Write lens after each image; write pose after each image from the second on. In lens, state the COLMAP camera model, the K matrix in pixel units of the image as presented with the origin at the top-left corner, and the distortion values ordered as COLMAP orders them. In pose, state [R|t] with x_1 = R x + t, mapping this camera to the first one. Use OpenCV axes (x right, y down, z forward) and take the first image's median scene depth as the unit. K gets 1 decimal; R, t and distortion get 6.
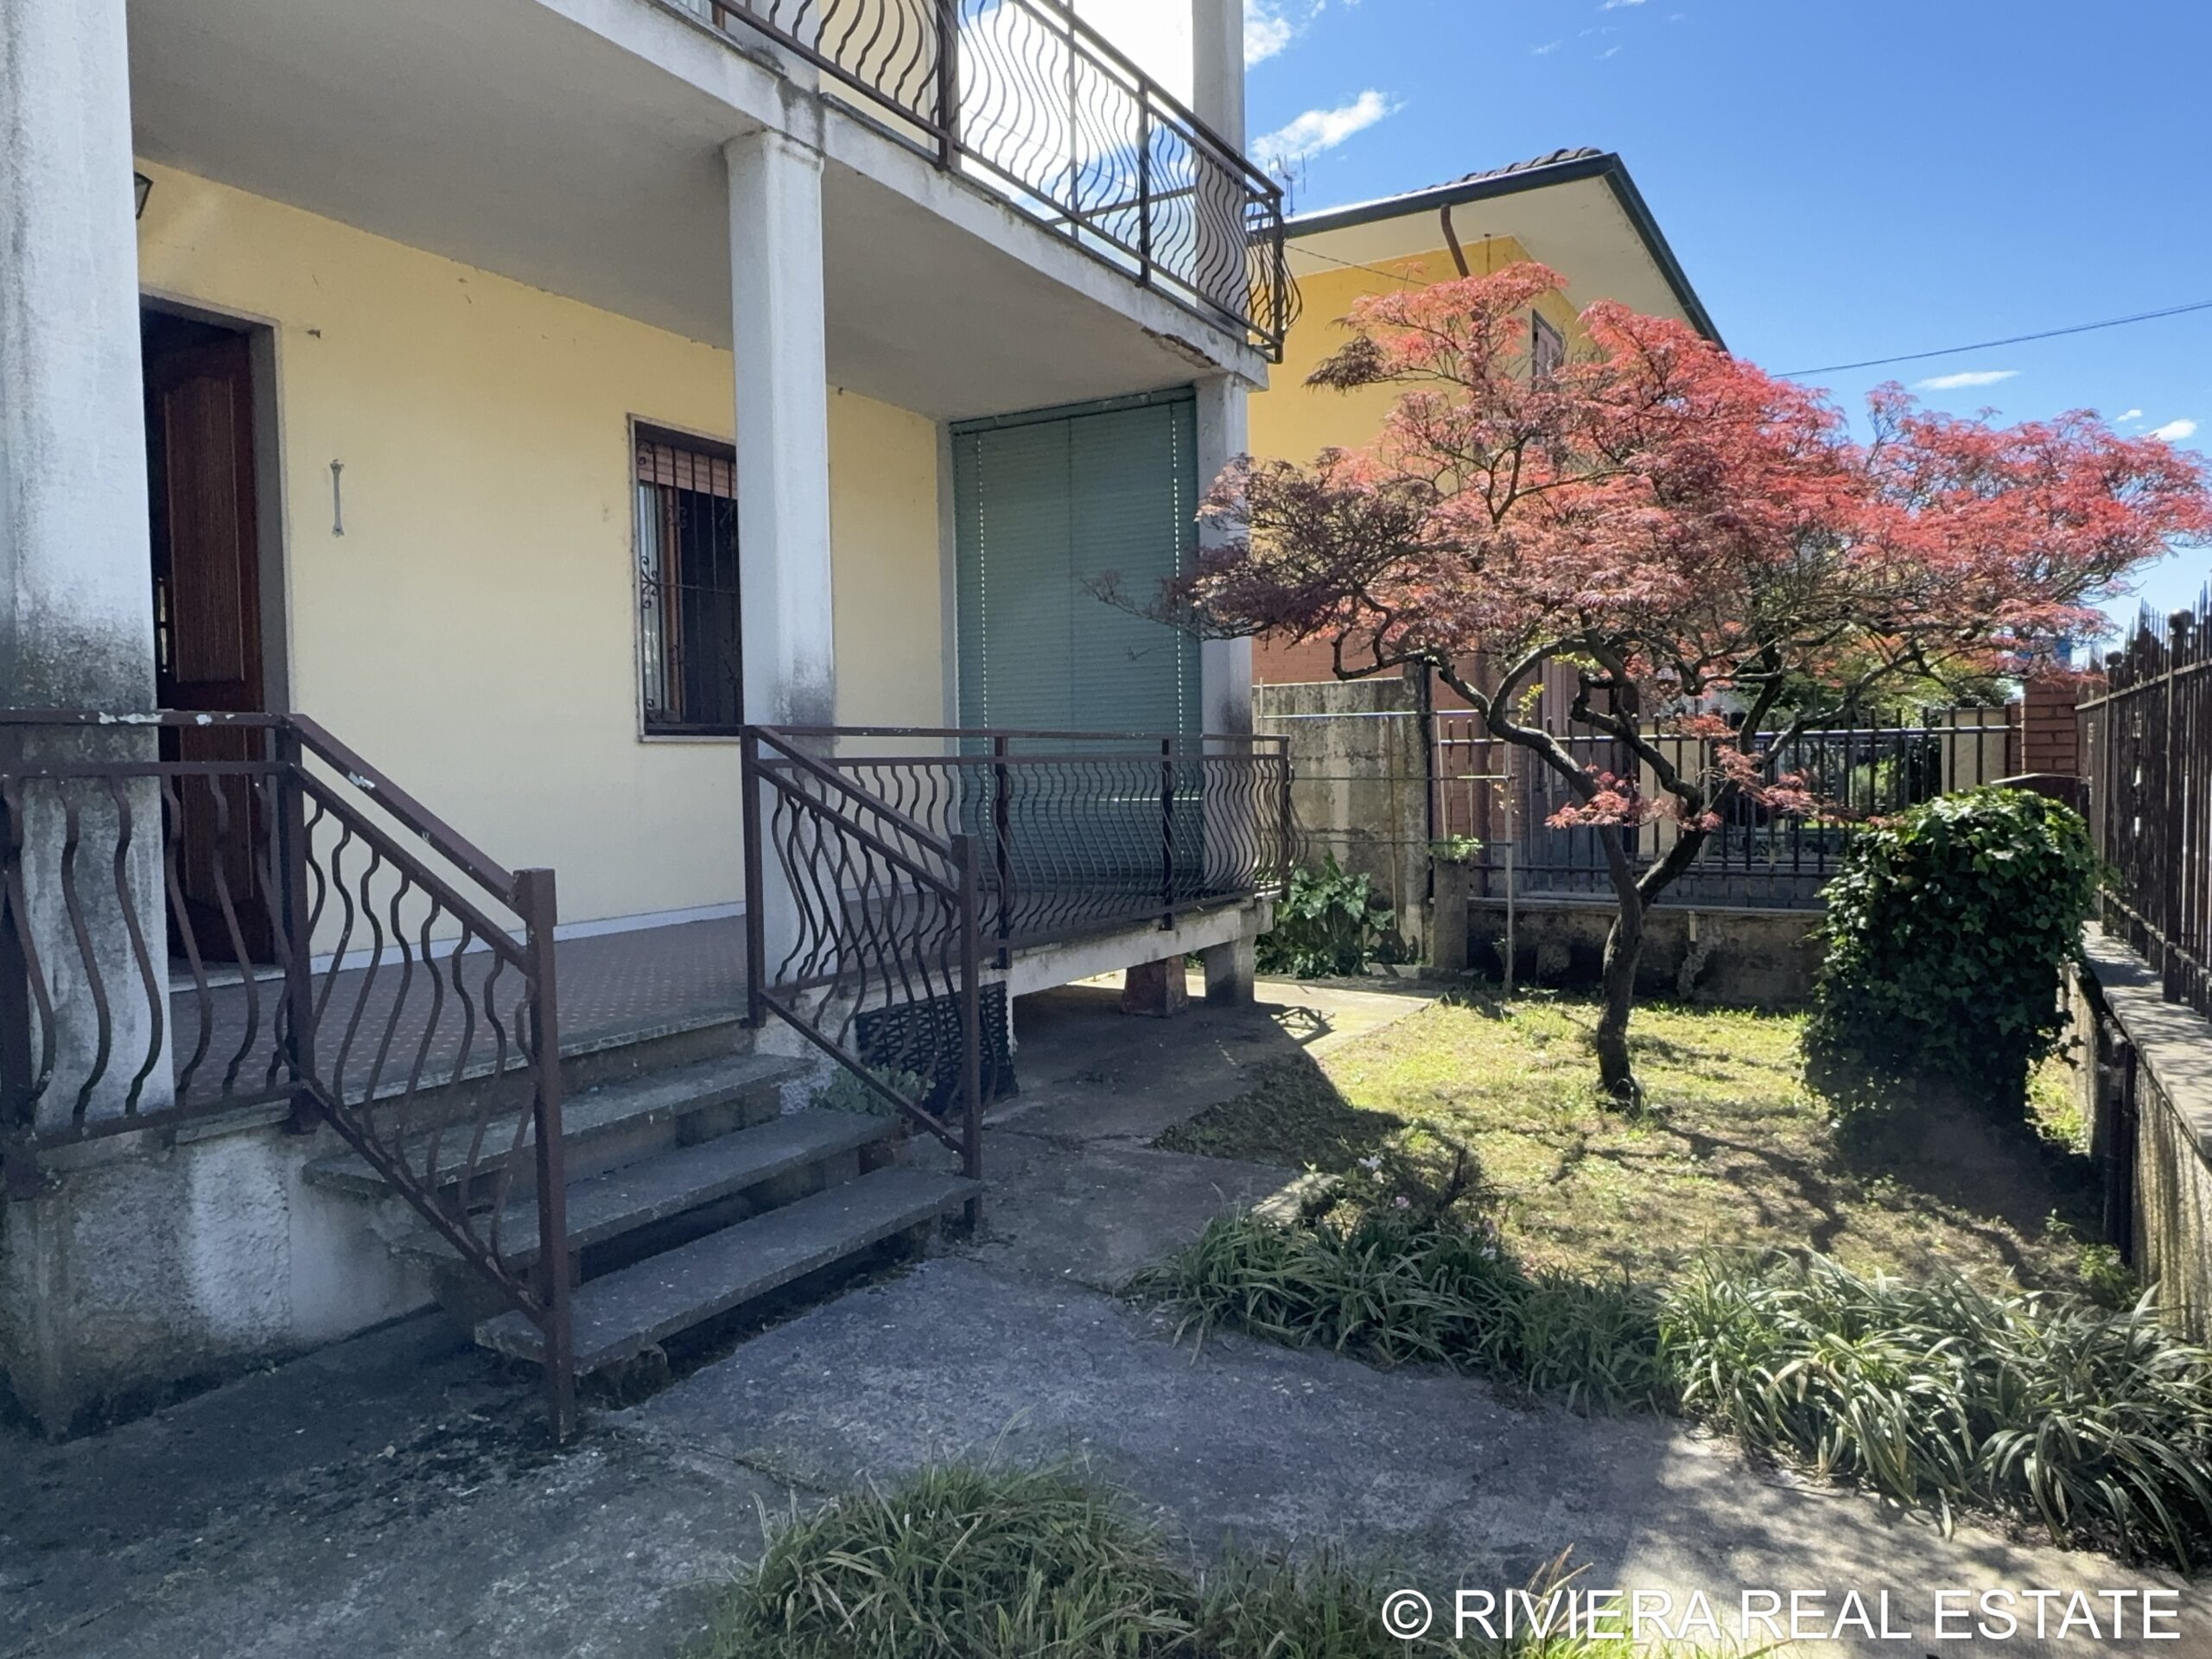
lens RADIAL K [[1460.6, 0, 1027.3], [0, 1460.6, 833.2], [0, 0, 1]] dist [-0.022306, -0.000399]
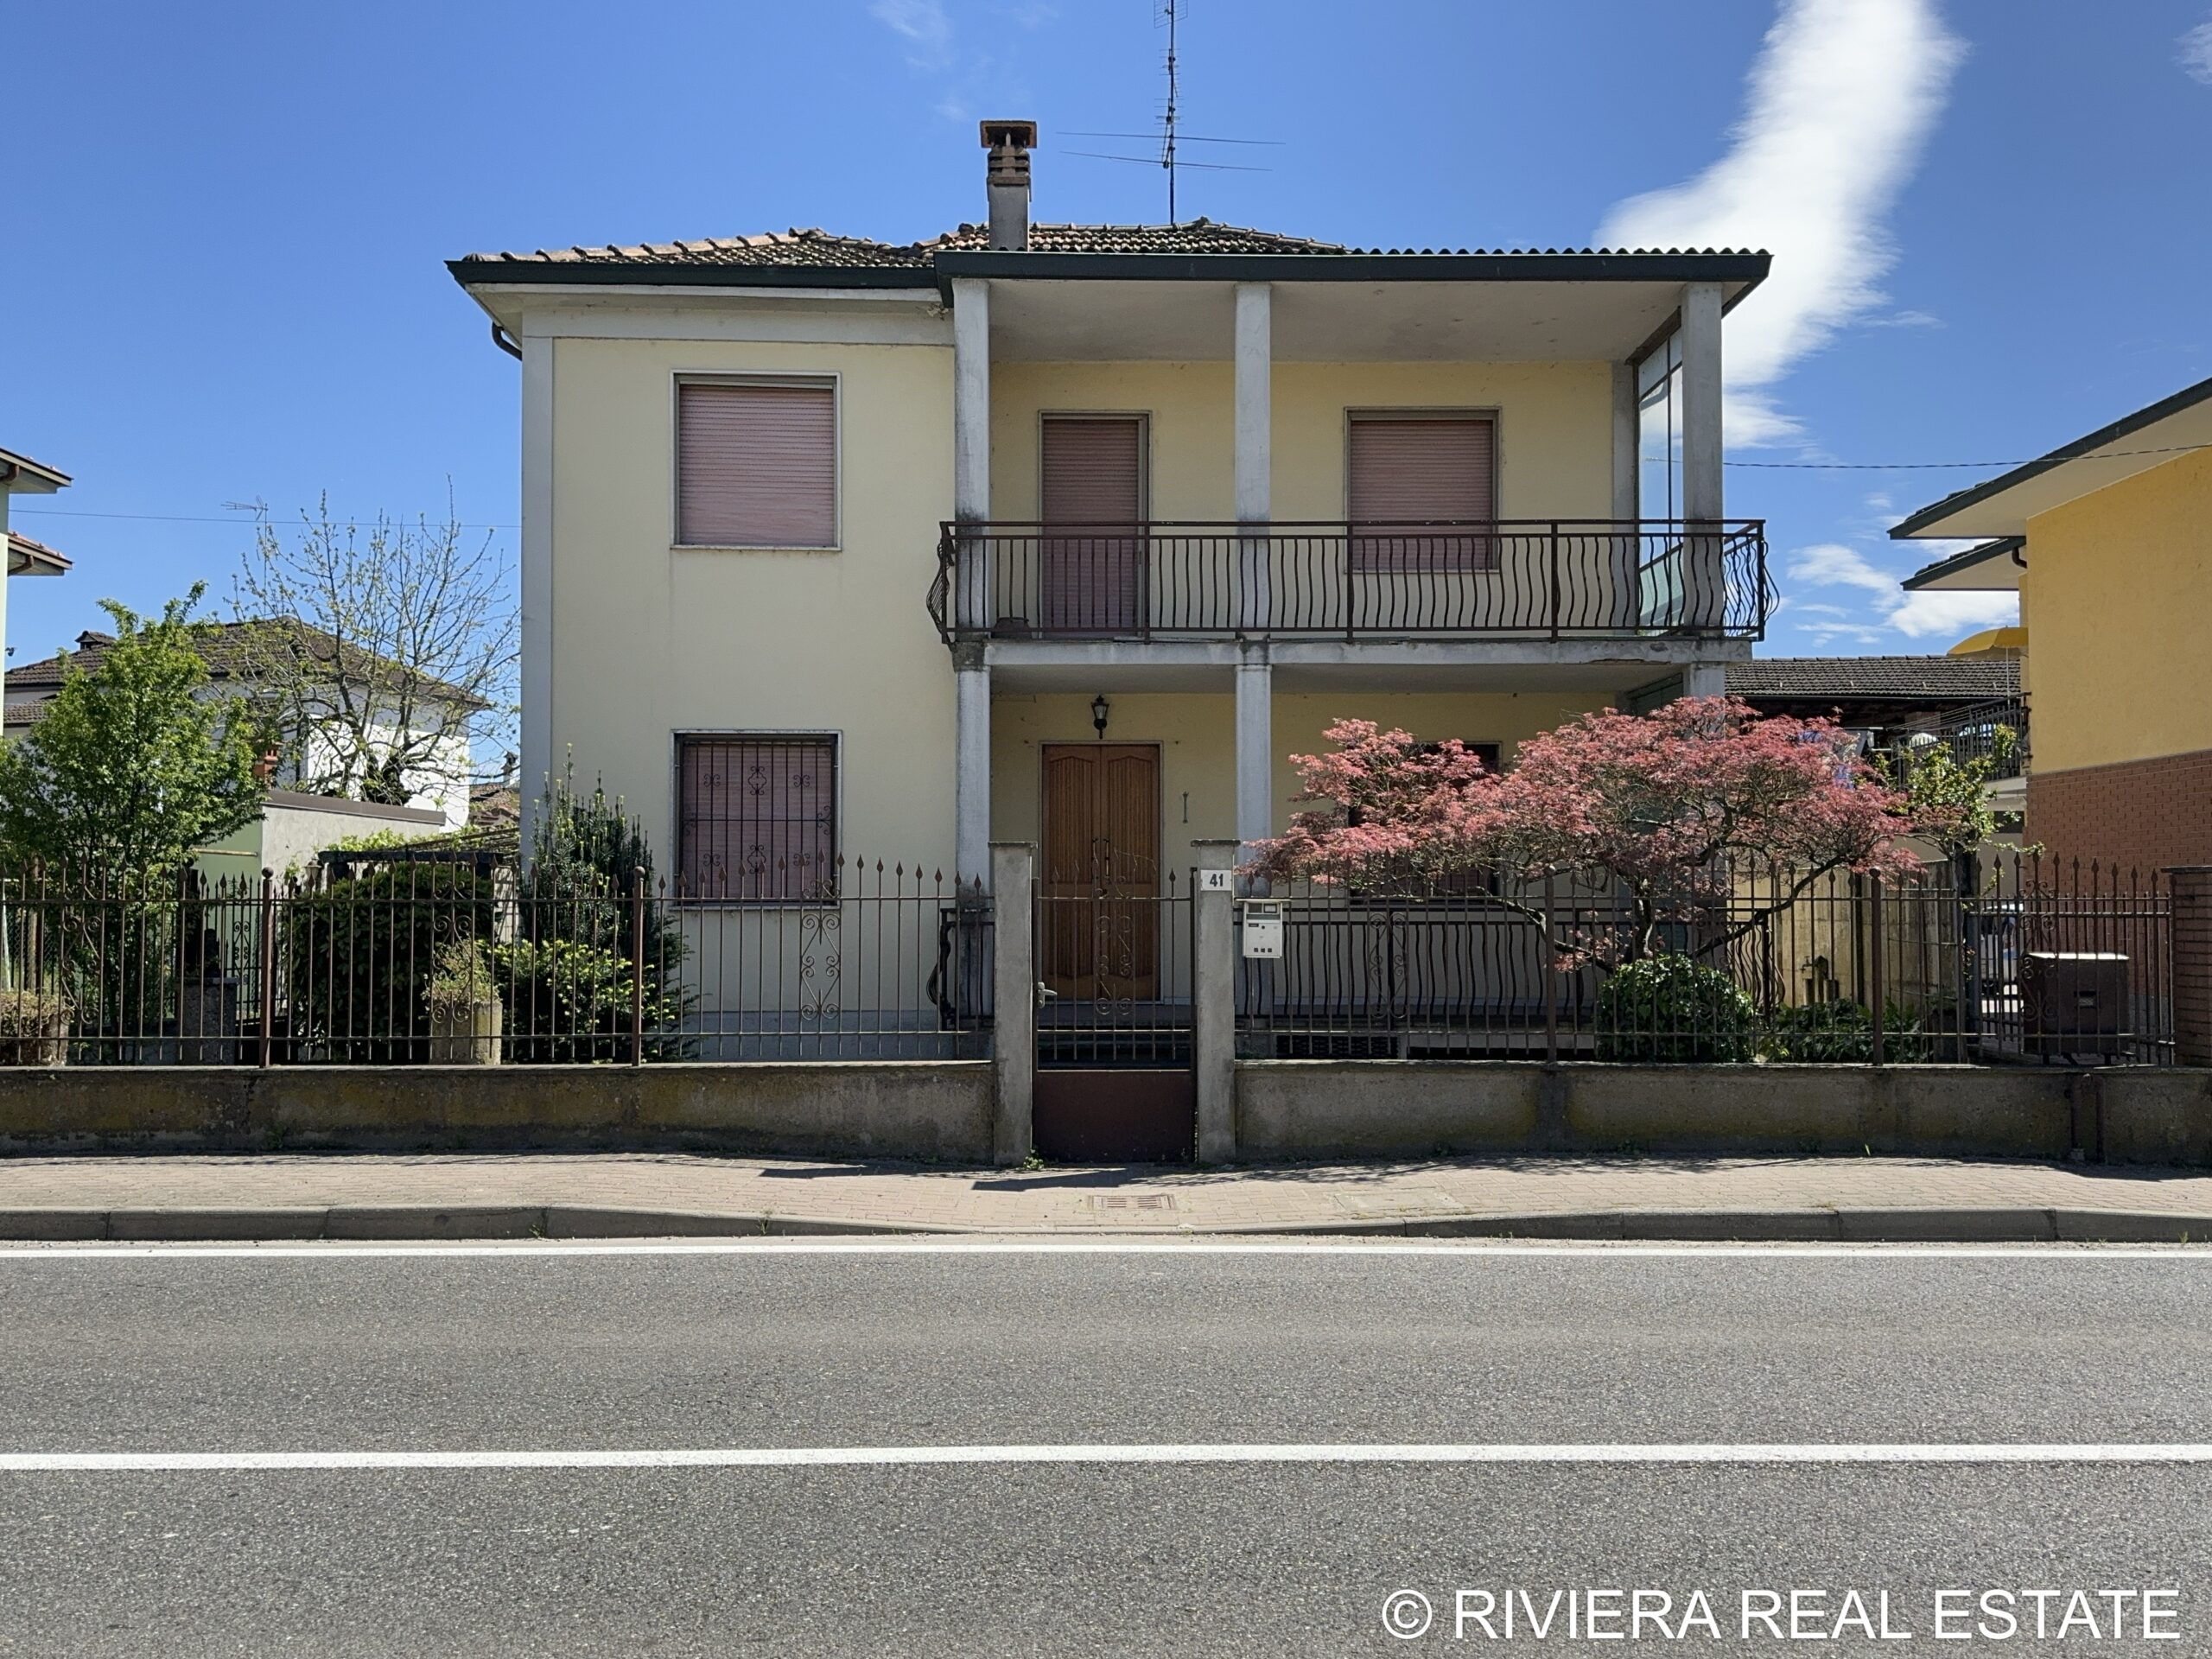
lens RADIAL K [[1753.0, 0, 1103.6], [0, 1753.0, 840.9], [0, 0, 1]] dist [0.167514, -0.312222]
pose [[0.552026, -0.014918, -0.833693, 1.455754], [-0.045687, 0.997797, -0.048106, -0.022975], [0.832574, 0.064645, 0.550128, -0.537859]]
